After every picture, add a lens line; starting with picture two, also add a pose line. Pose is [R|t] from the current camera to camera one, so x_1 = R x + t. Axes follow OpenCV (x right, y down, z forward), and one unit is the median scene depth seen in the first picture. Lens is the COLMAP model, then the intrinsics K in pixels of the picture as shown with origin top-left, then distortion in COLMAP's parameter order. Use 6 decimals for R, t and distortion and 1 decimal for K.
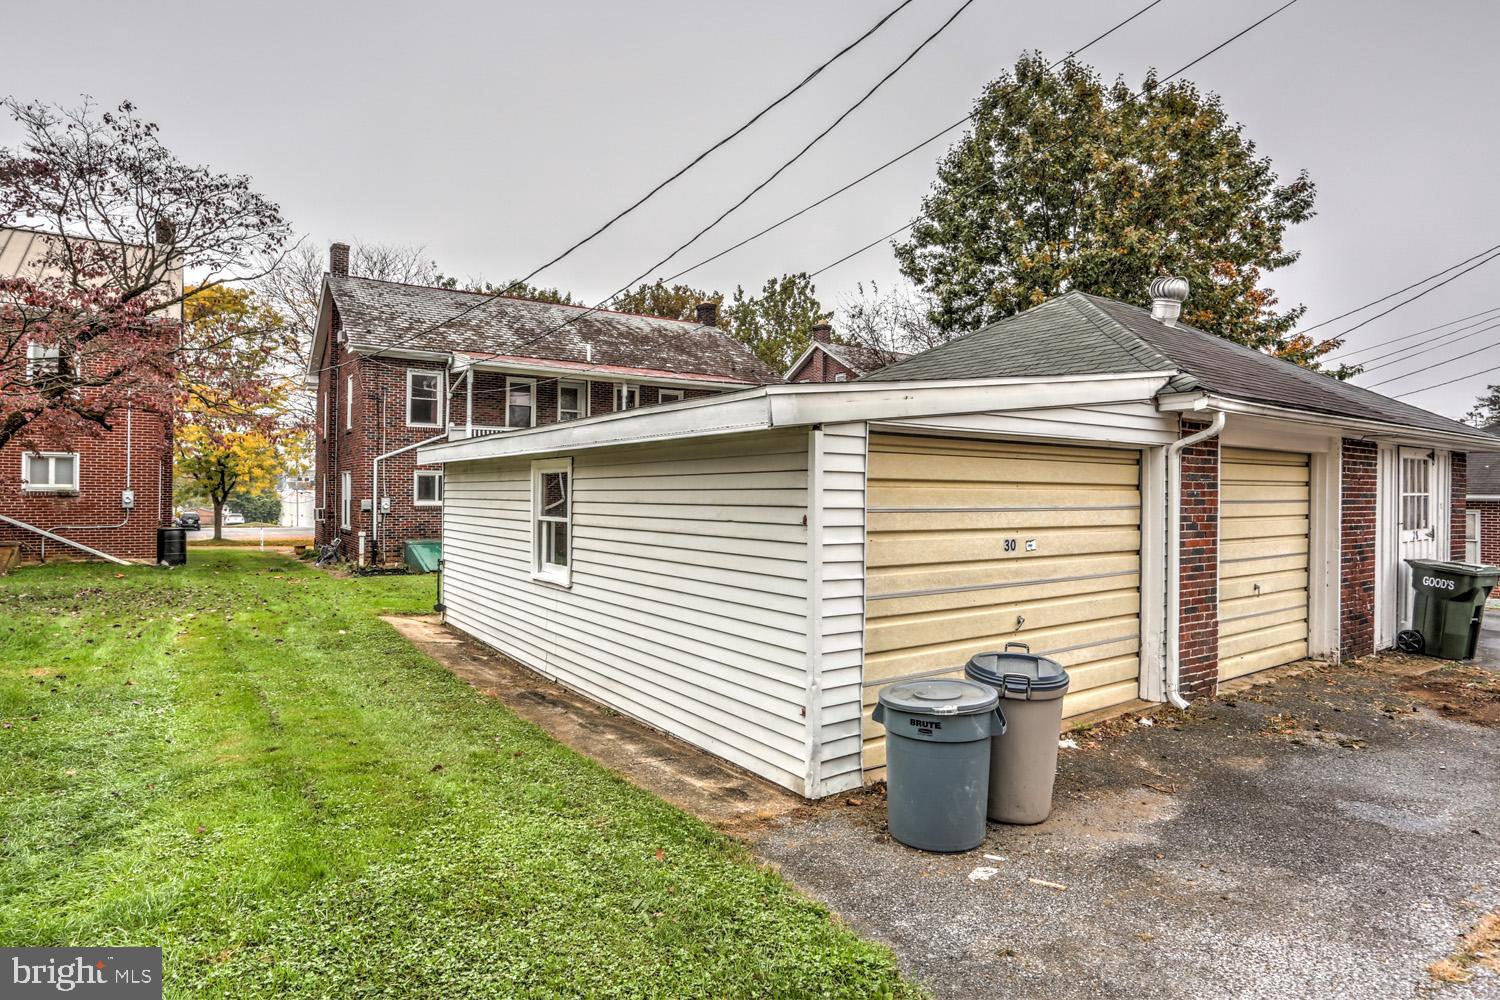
lens RADIAL K [[843.8, 0, 751.2], [0, 843.8, 497.4], [0, 0, 1]] dist [-0.023735, -0.000074]
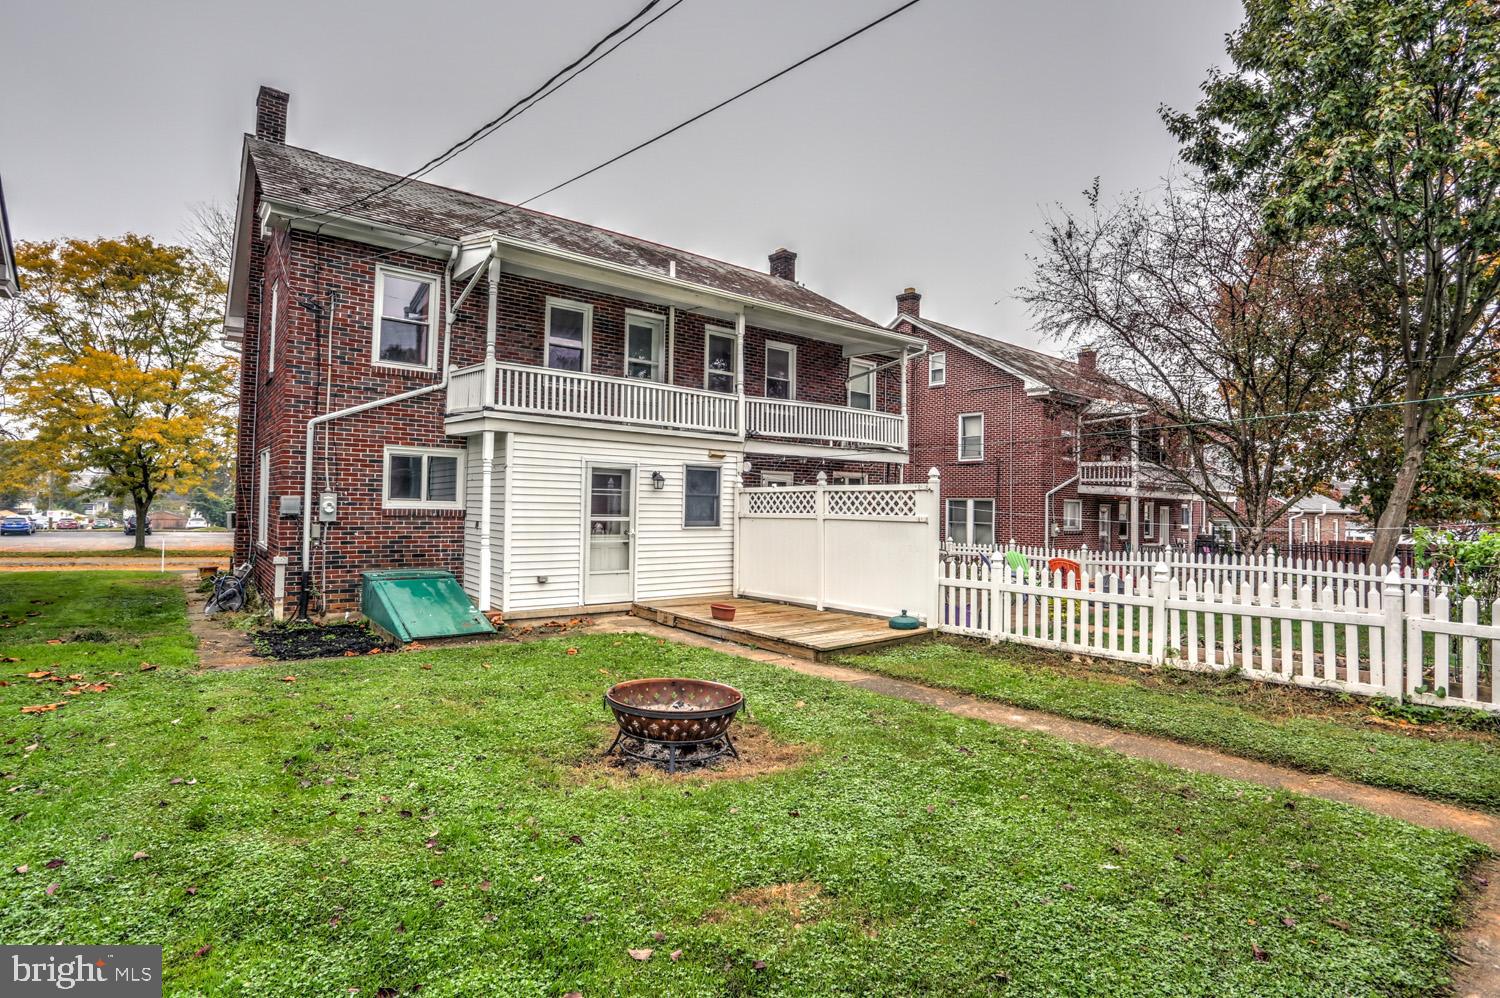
lens RADIAL K [[738.2, 0, 761.7], [0, 738.2, 494.6], [0, 0, 1]] dist [-0.053355, 0.016753]
pose [[0.995419, 0.013282, 0.094683, -0.197060], [-0.011448, 0.999737, -0.019889, 0.007420], [-0.094922, 0.018714, 0.995309, 0.496512]]
